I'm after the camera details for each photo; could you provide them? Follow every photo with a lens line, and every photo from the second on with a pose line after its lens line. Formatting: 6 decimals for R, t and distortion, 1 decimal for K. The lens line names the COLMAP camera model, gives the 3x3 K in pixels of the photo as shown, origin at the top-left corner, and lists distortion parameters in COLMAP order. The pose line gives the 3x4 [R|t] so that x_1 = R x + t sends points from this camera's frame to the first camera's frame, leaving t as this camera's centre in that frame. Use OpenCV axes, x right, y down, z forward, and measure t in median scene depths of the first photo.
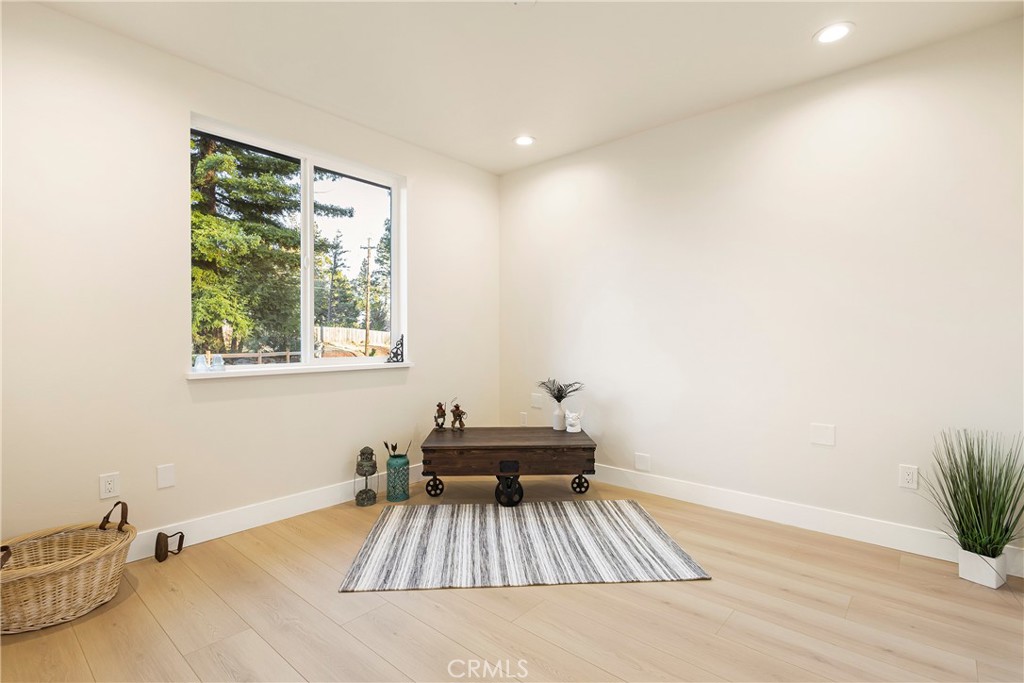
lens RADIAL K [[473.6, 0, 513.8], [0, 473.6, 339.9], [0, 0, 1]] dist [-0.000617, -0.000665]
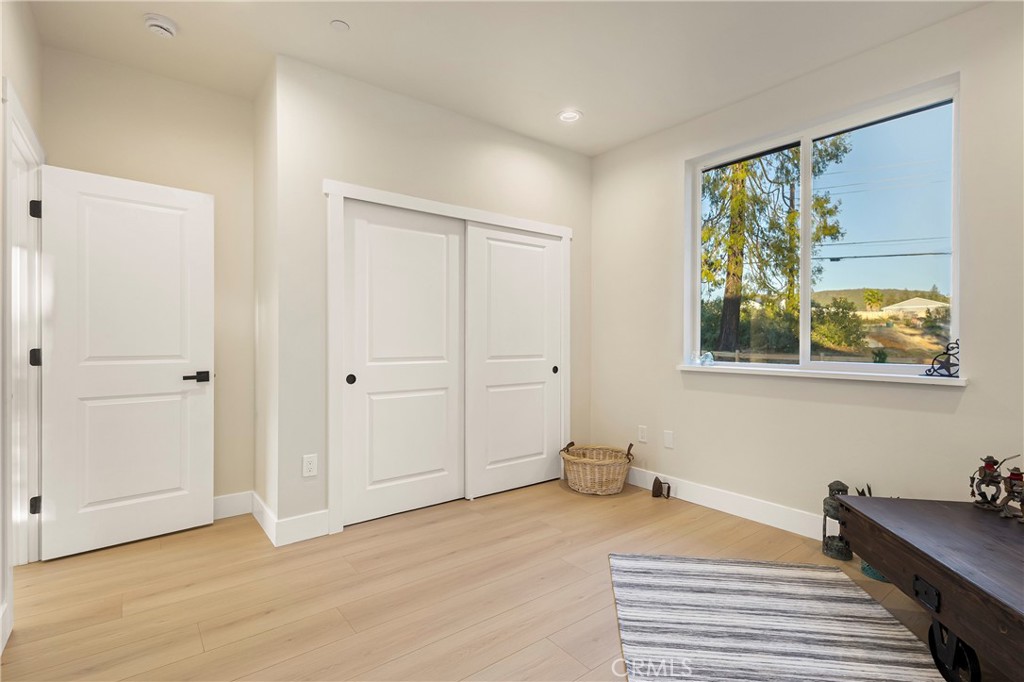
lens RADIAL K [[473.6, 0, 513.8], [0, 473.6, 340.9], [0, 0, 1]] dist [-0.000617, -0.000665]
pose [[-0.175665, 0.005086, -0.984437, 0.656362], [-0.005869, 0.999963, 0.006214, -0.001266], [0.984433, 0.006869, -0.175629, 0.770148]]
